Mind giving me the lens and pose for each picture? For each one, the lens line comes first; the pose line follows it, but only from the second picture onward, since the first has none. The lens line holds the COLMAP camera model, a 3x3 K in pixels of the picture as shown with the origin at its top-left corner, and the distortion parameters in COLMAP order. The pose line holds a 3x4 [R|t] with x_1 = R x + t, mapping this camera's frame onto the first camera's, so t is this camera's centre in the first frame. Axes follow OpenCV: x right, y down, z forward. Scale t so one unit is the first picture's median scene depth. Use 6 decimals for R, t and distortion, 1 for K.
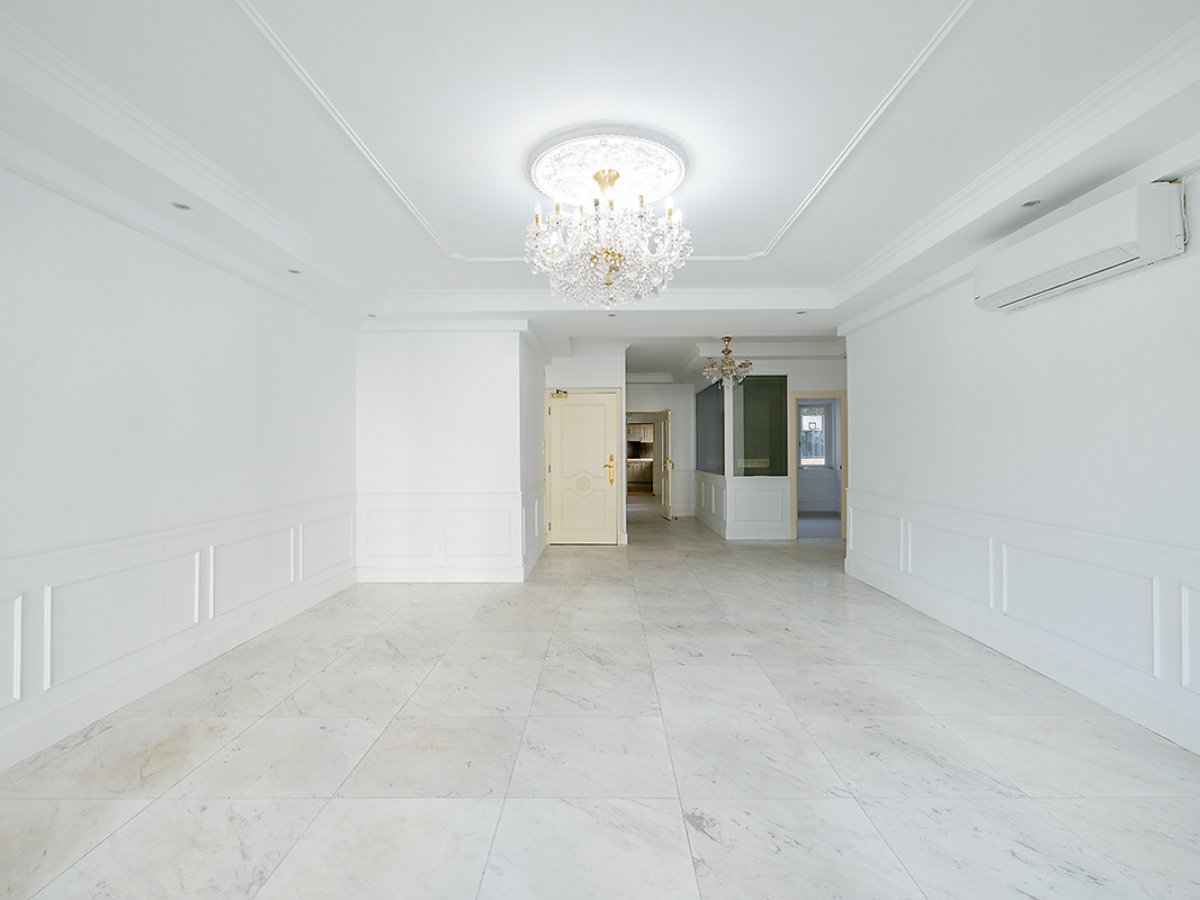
lens RADIAL K [[566.2, 0, 600.0], [0, 566.2, 450.0], [0, 0, 1]] dist [-0.000577, -0.000200]
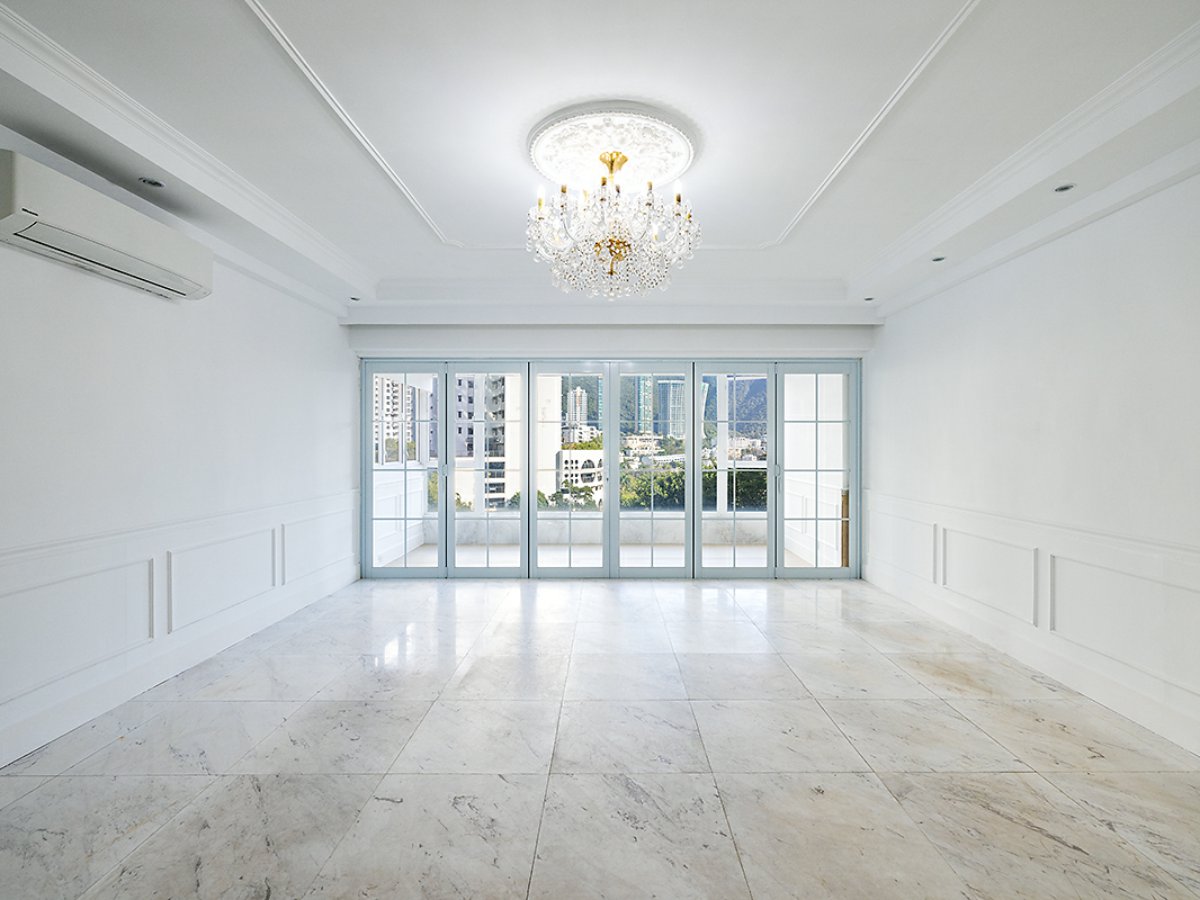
lens RADIAL K [[569.4, 0, 613.6], [0, 569.4, 443.2], [0, 0, 1]] dist [-0.000124, -0.000051]
pose [[-0.999827, 0.004059, -0.018169, 0.027421], [0.004115, 0.999987, -0.003071, -0.004522], [0.018157, -0.003146, -0.999830, 1.784818]]
